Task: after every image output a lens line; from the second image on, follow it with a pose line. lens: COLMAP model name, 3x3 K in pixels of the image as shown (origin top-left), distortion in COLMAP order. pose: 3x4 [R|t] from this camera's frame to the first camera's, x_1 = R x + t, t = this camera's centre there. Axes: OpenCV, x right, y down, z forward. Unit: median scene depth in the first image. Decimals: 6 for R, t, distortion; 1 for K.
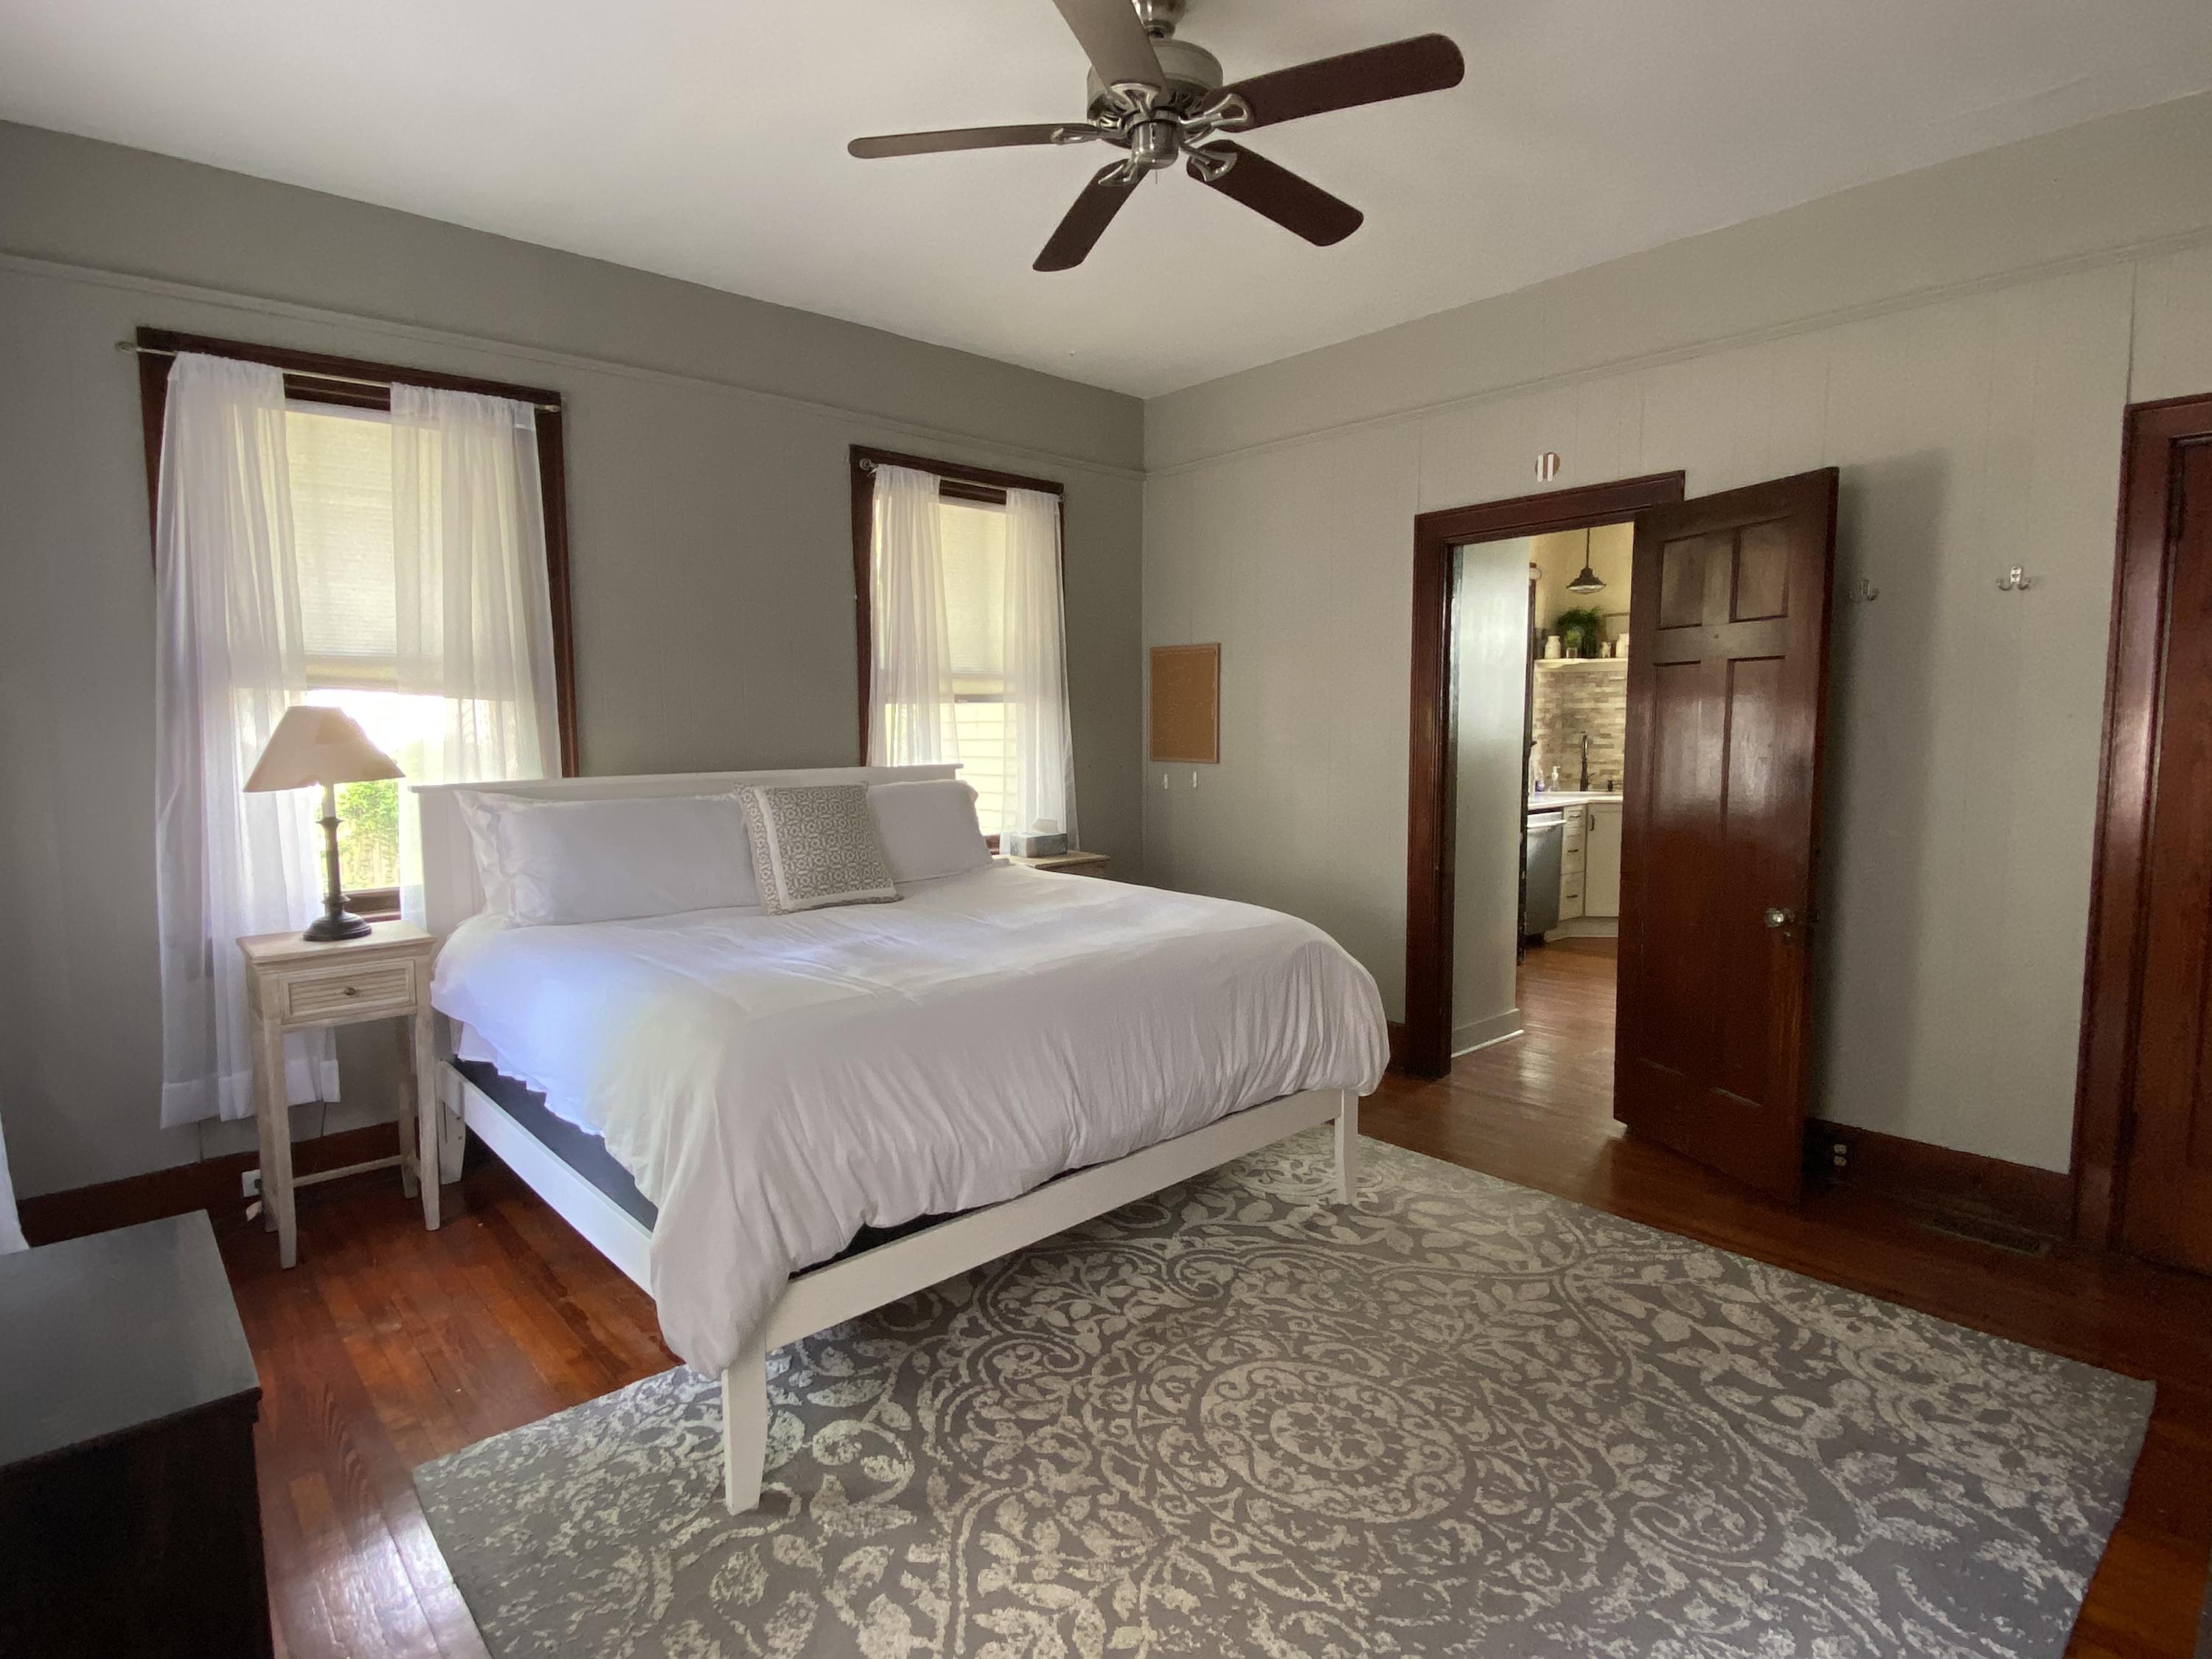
lens RADIAL K [[1143.5, 0, 1097.0], [0, 1143.5, 822.8], [0, 0, 1]] dist [0.073865, -0.072213]
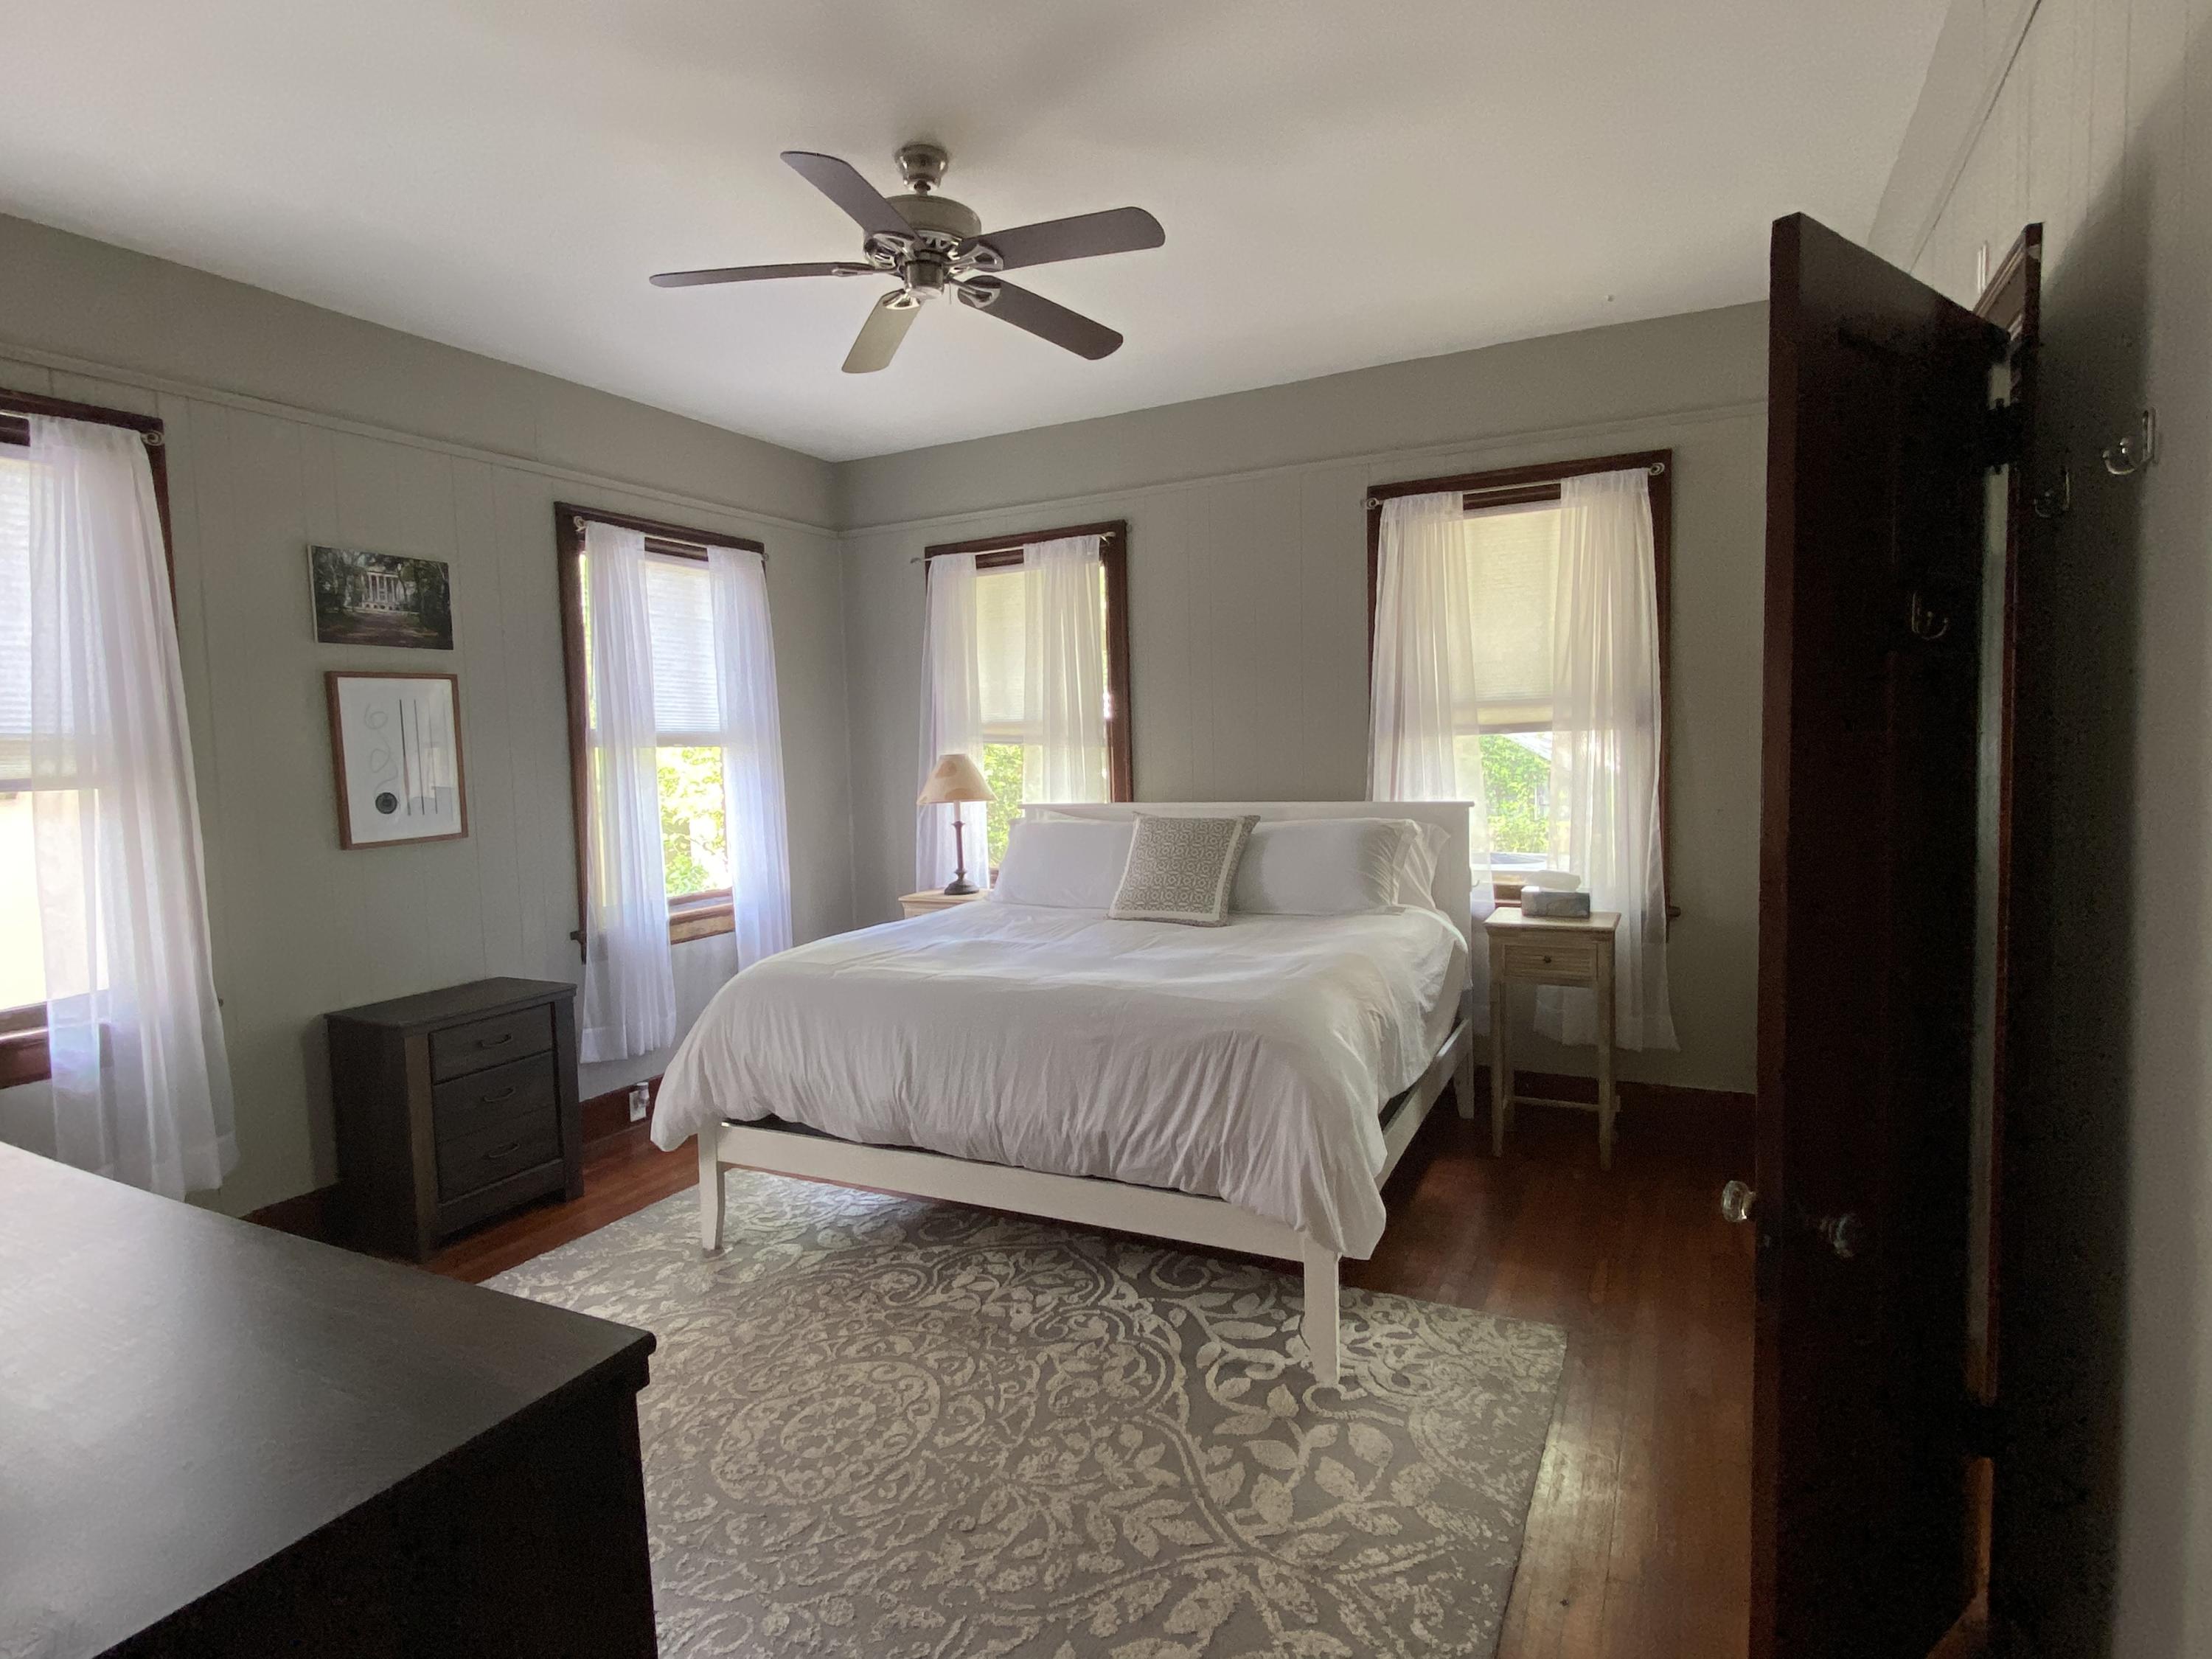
lens RADIAL K [[1143.5, 0, 1097.0], [0, 1143.5, 822.8], [0, 0, 1]] dist [0.073865, -0.072213]
pose [[0.361142, 0.056438, -0.930802, 1.006629], [-0.061758, 0.997423, 0.036516, -0.080426], [0.930464, 0.044297, 0.363696, 0.632897]]
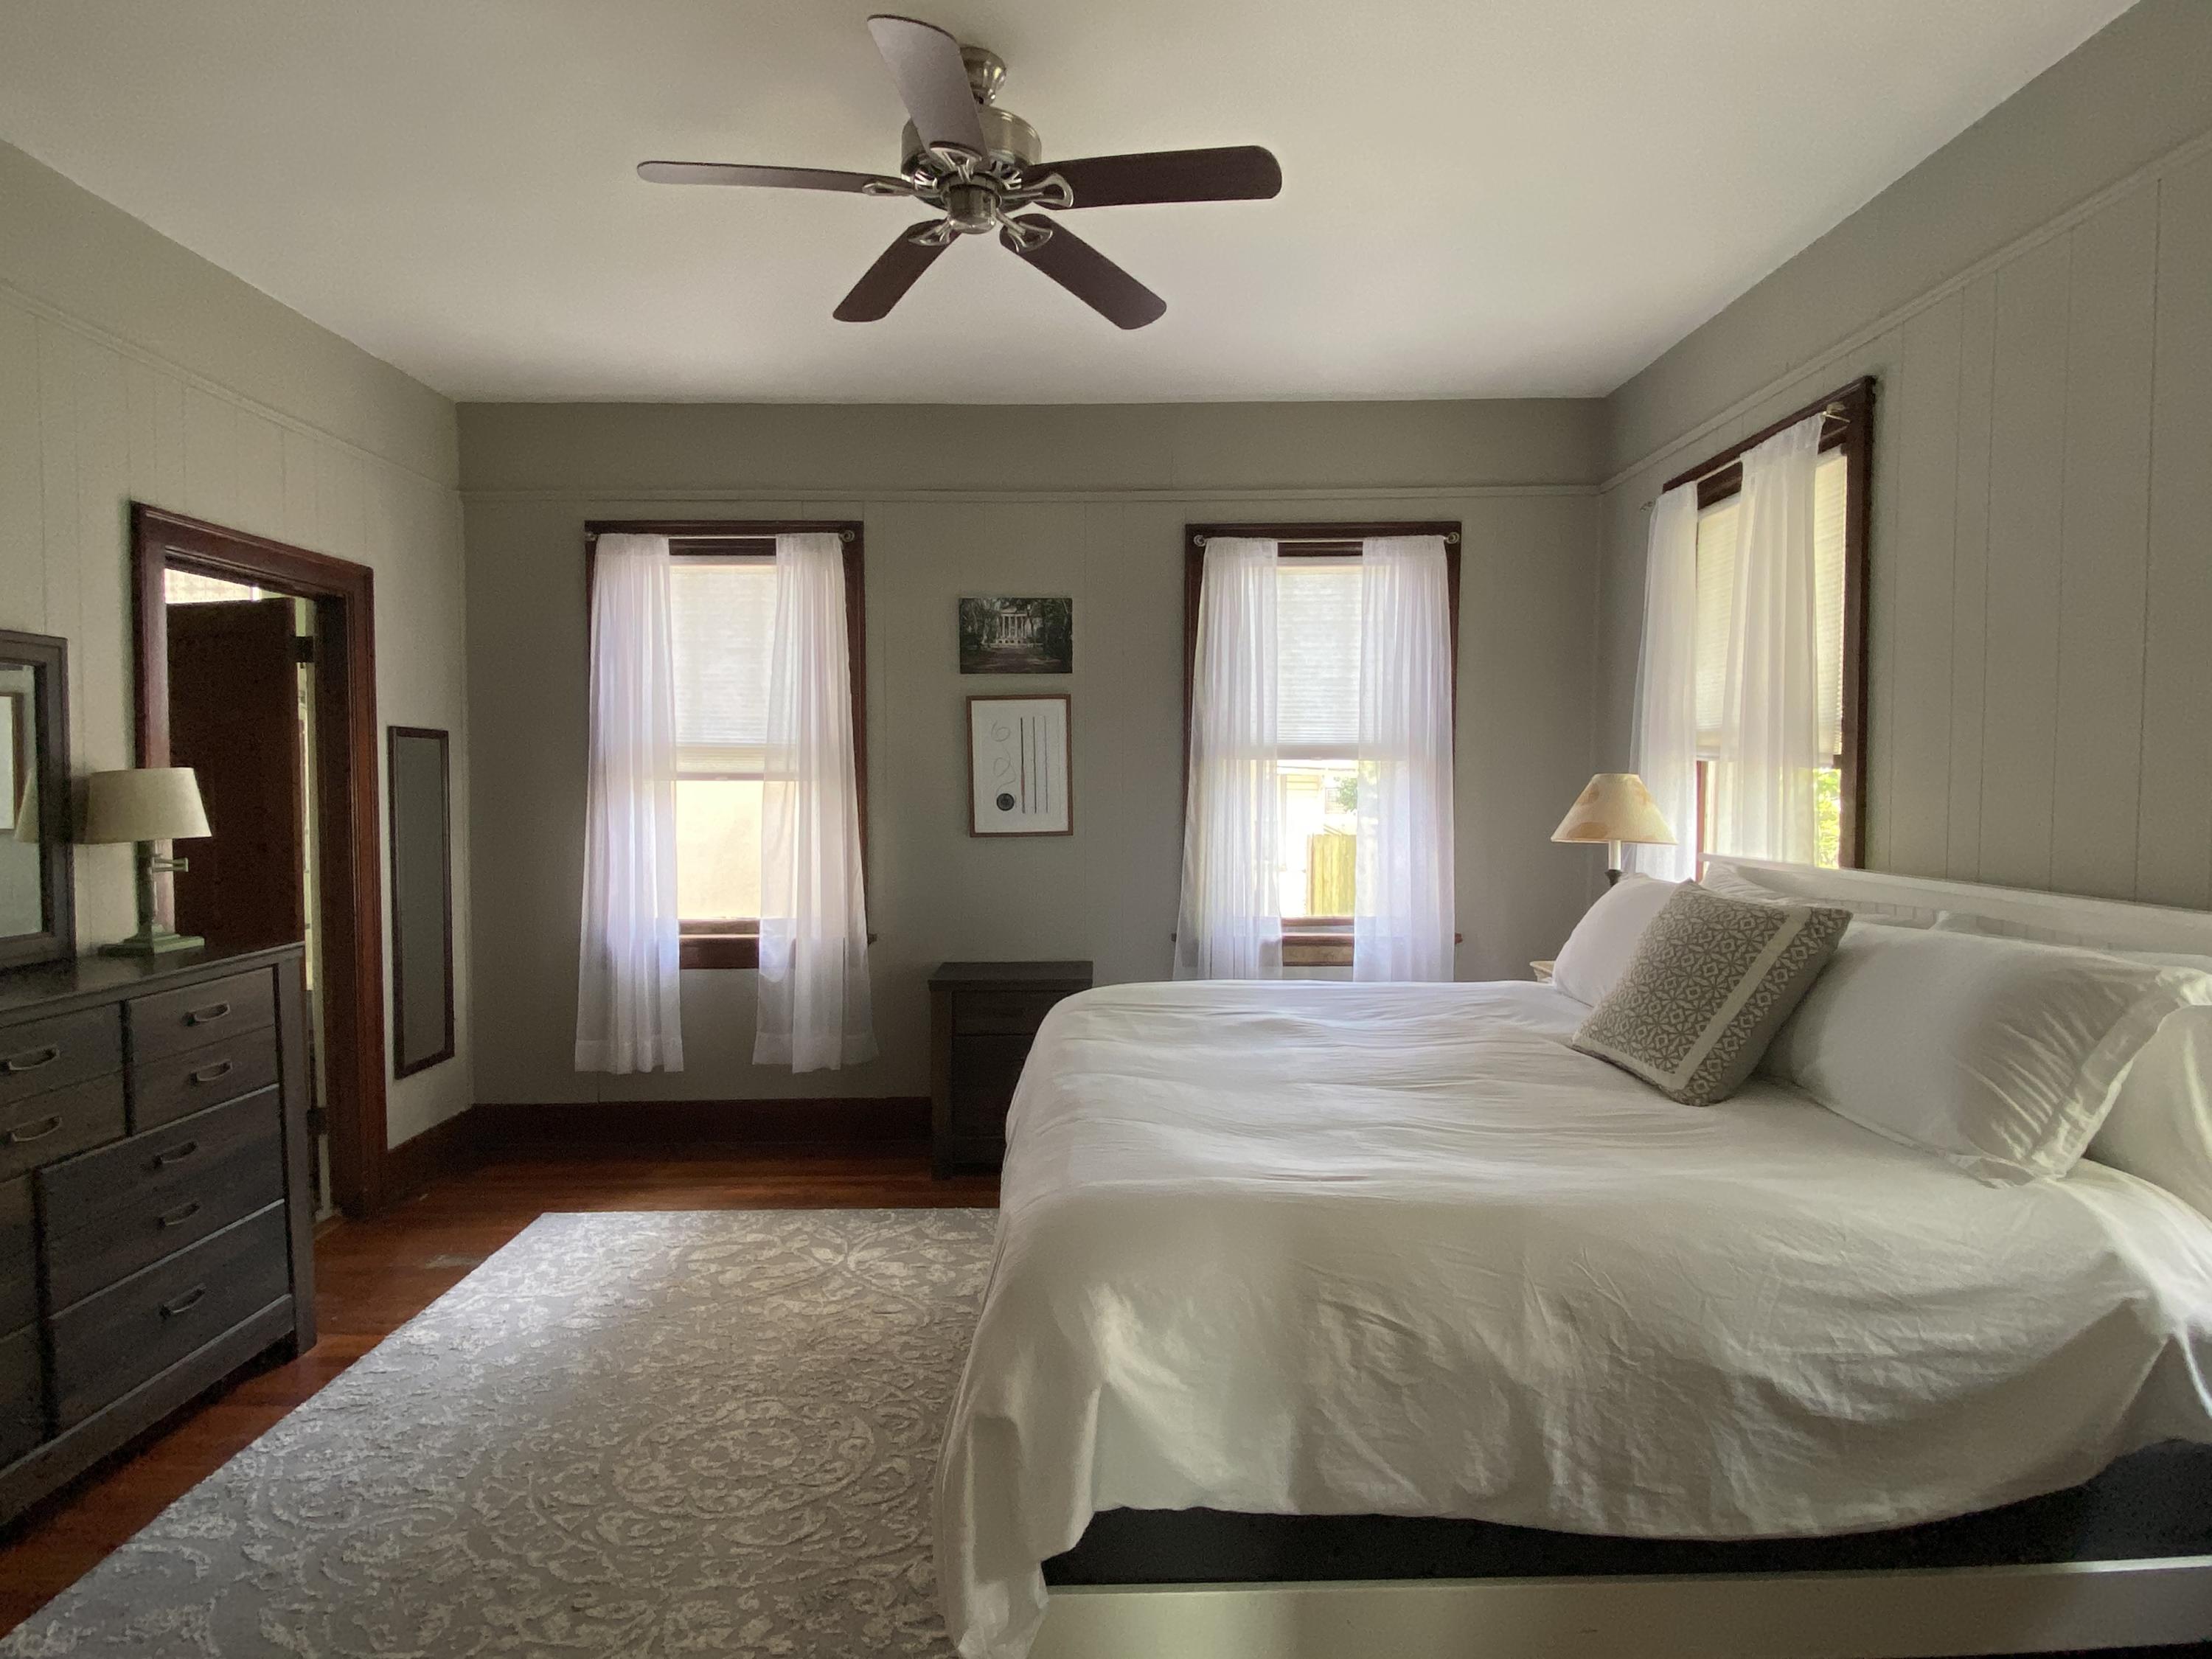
lens RADIAL K [[1143.5, 0, 1097.0], [0, 1143.5, 822.8], [0, 0, 1]] dist [0.073865, -0.072213]
pose [[-0.661658, 0.035514, -0.748964, 0.604681], [-0.068501, 0.991838, 0.107546, -0.153416], [0.746670, 0.122463, -0.653824, 1.471821]]
